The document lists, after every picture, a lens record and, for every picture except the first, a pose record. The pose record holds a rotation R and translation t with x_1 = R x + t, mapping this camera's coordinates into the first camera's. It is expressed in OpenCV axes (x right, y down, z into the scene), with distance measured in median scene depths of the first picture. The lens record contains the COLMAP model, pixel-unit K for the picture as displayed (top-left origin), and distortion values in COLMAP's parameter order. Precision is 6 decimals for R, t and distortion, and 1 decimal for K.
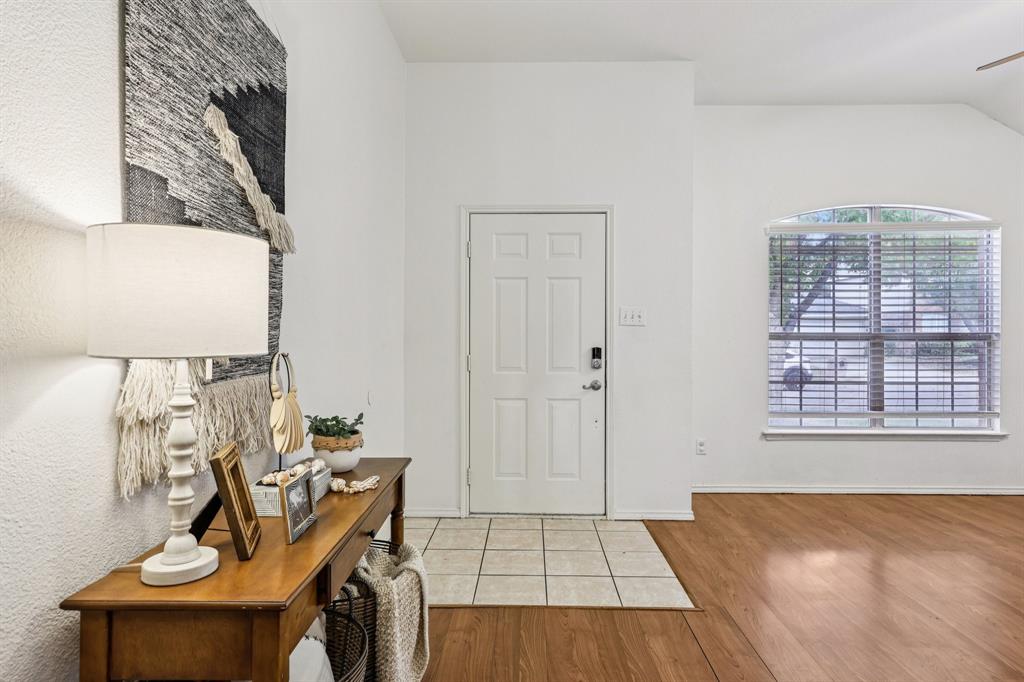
lens RADIAL K [[555.3, 0, 511.6], [0, 555.3, 339.2], [0, 0, 1]] dist [-0.004985, 0.001212]
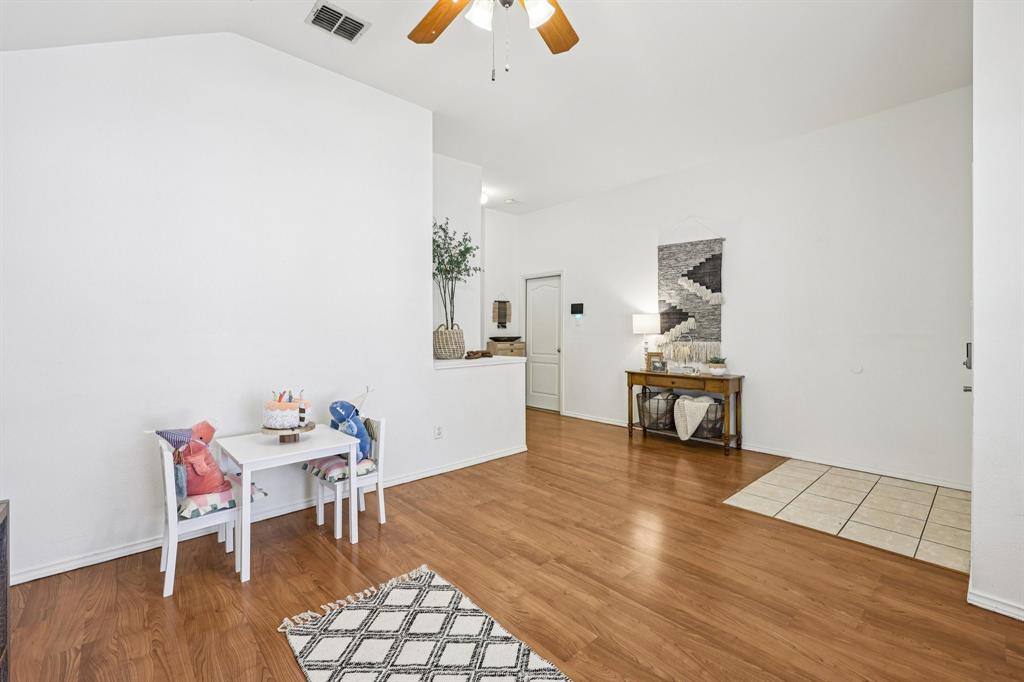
lens RADIAL K [[435.7, 0, 512.7], [0, 435.7, 335.0], [0, 0, 1]] dist [0.000075, 0.000239]
pose [[-0.719121, 0.002310, -0.694881, 1.071076], [-0.004141, 0.999962, 0.007611, 0.000089], [0.694873, 0.008351, -0.719084, 0.975677]]
